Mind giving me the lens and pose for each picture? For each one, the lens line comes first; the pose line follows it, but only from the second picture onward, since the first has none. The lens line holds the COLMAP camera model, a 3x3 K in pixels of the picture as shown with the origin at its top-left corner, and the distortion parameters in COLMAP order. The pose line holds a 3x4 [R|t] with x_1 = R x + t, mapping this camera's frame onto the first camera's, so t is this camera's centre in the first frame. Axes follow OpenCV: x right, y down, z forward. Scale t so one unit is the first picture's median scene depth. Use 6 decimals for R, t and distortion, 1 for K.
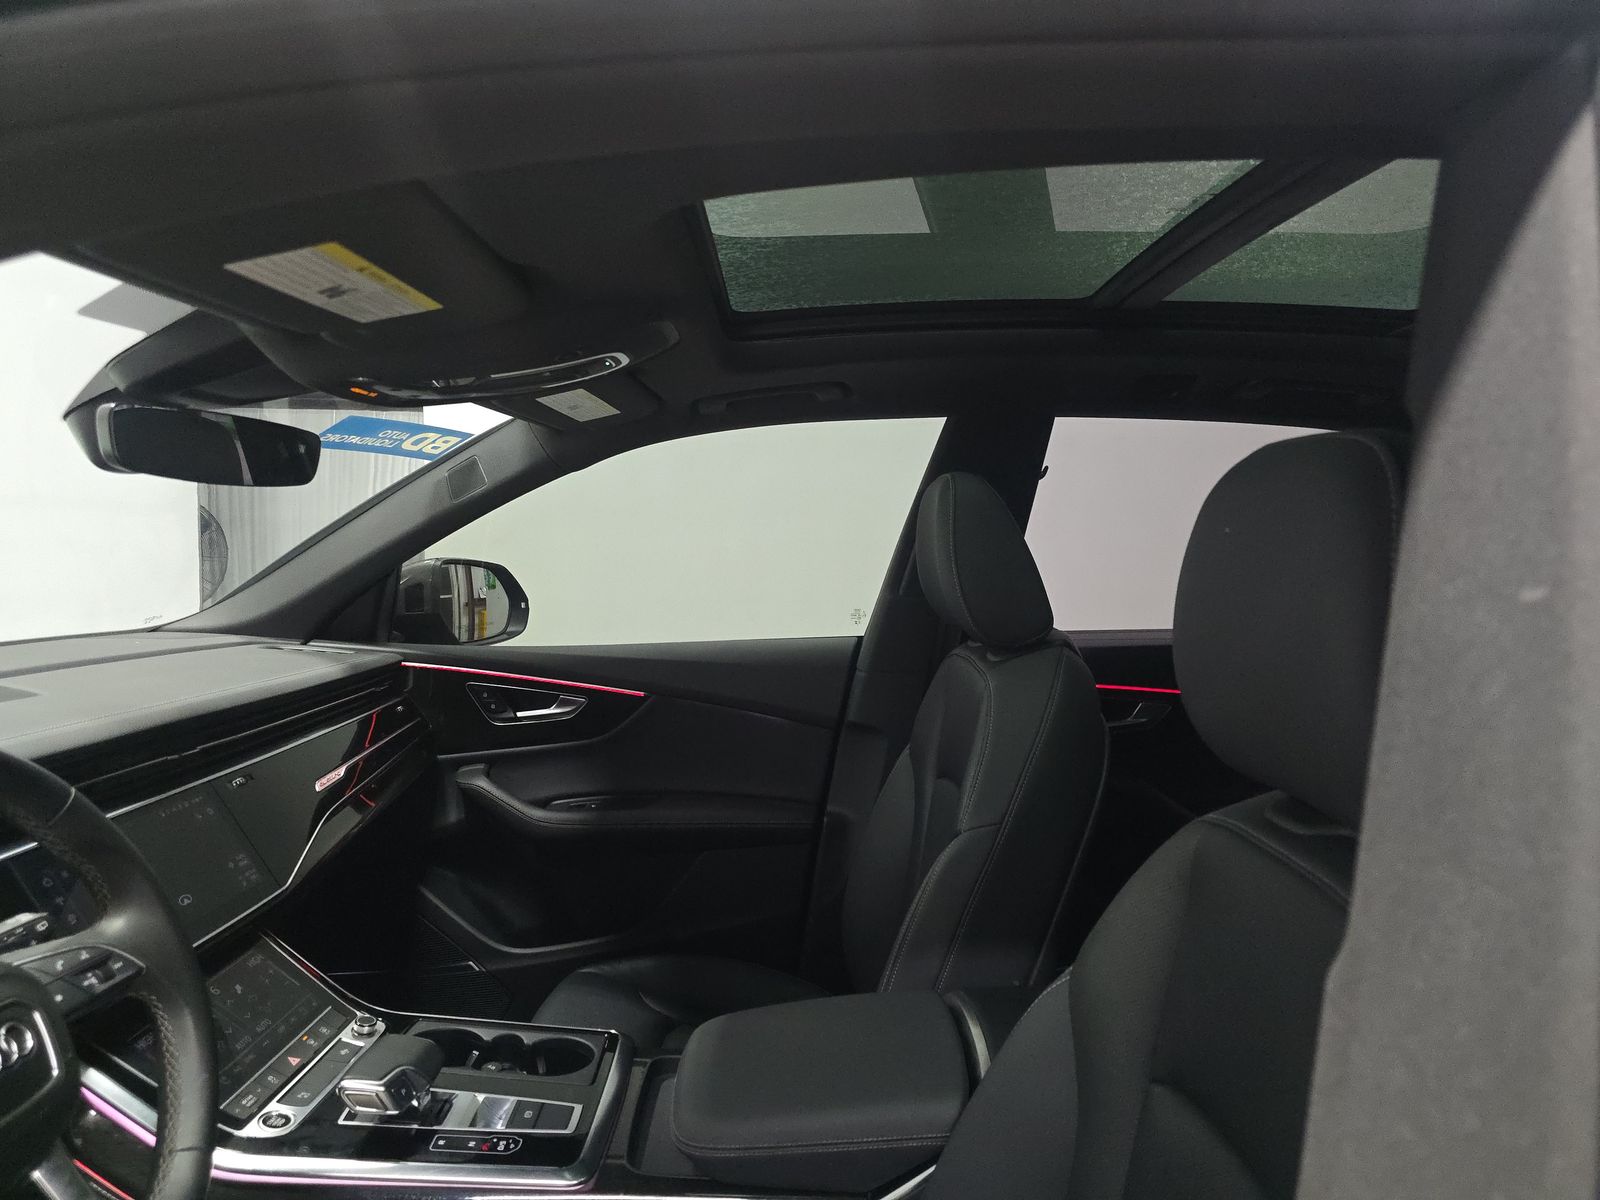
lens RADIAL K [[1074.2, 0, 800.0], [0, 1074.2, 600.0], [0, 0, 1]] dist [0.045471, 0.000510]
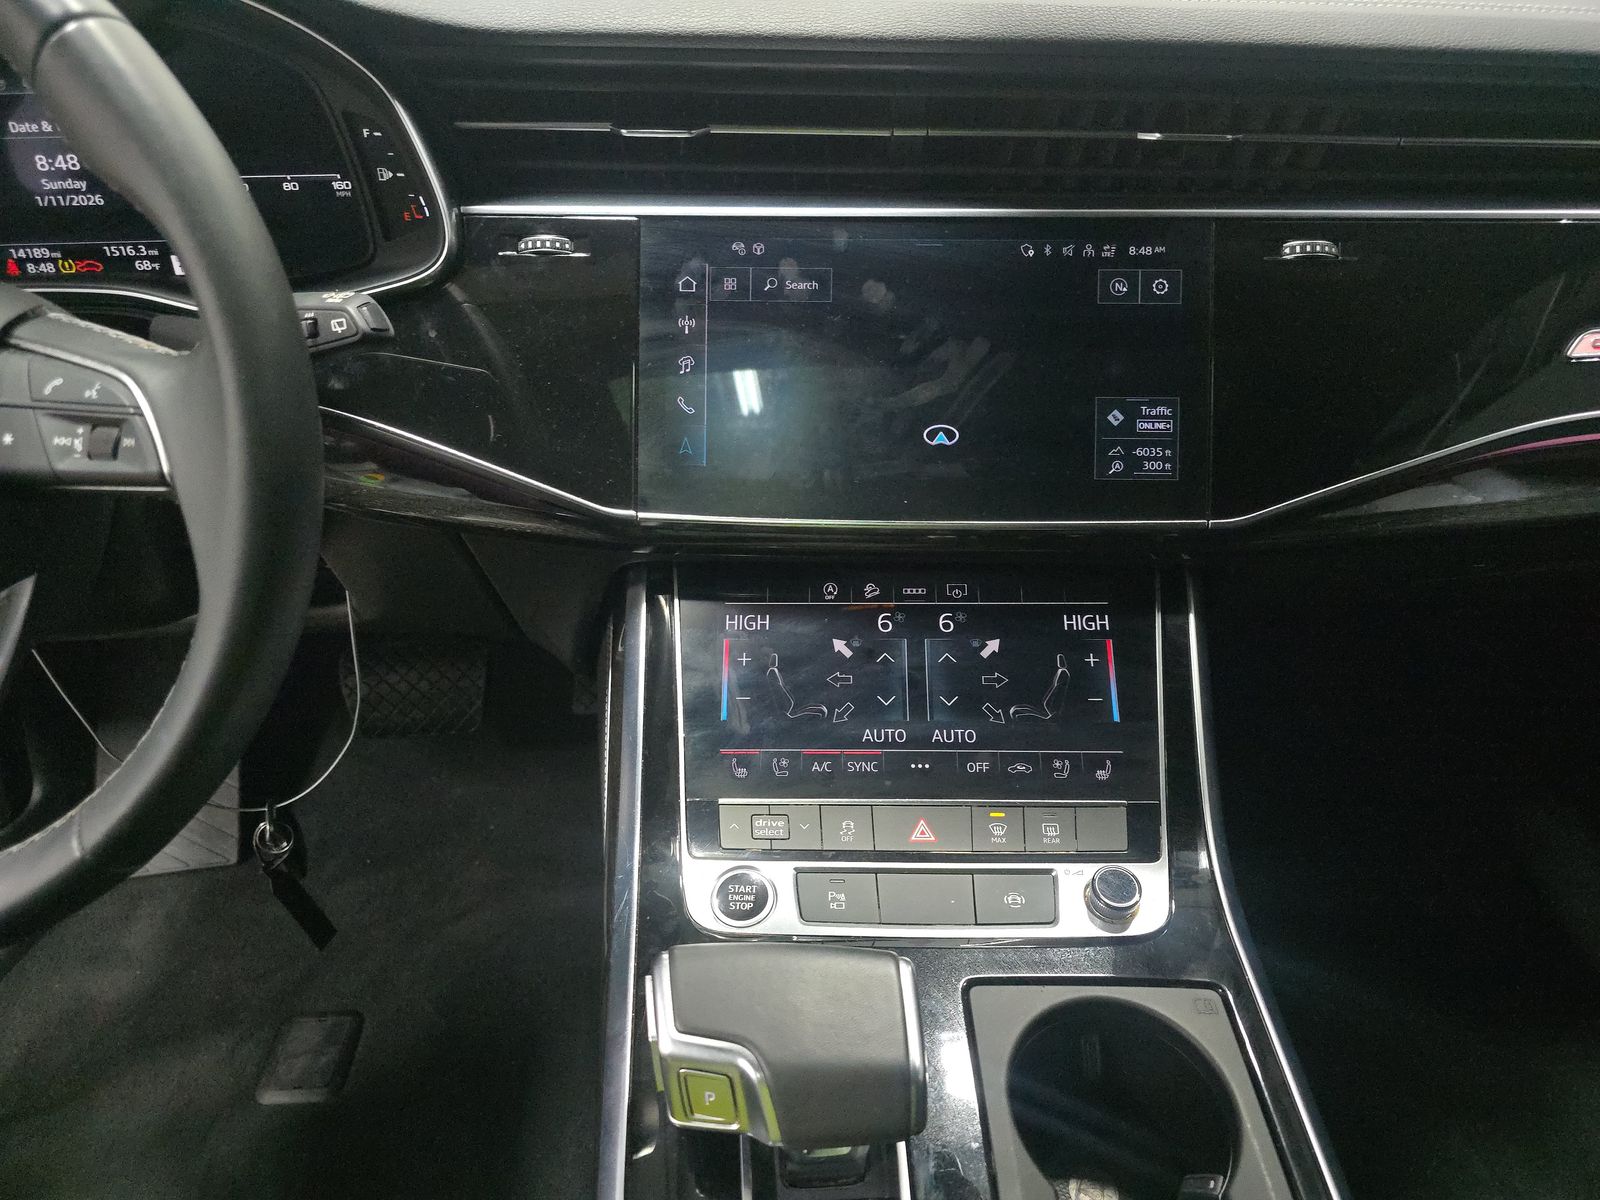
lens RADIAL K [[1074.2, 0, 800.0], [0, 1074.2, 600.0], [0, 0, 1]] dist [0.045471, 0.000510]
pose [[0.046815, 0.545408, -0.836862, -0.060638], [-0.070374, 0.837500, 0.541887, 0.039673], [0.996422, 0.033525, 0.077590, 0.455541]]
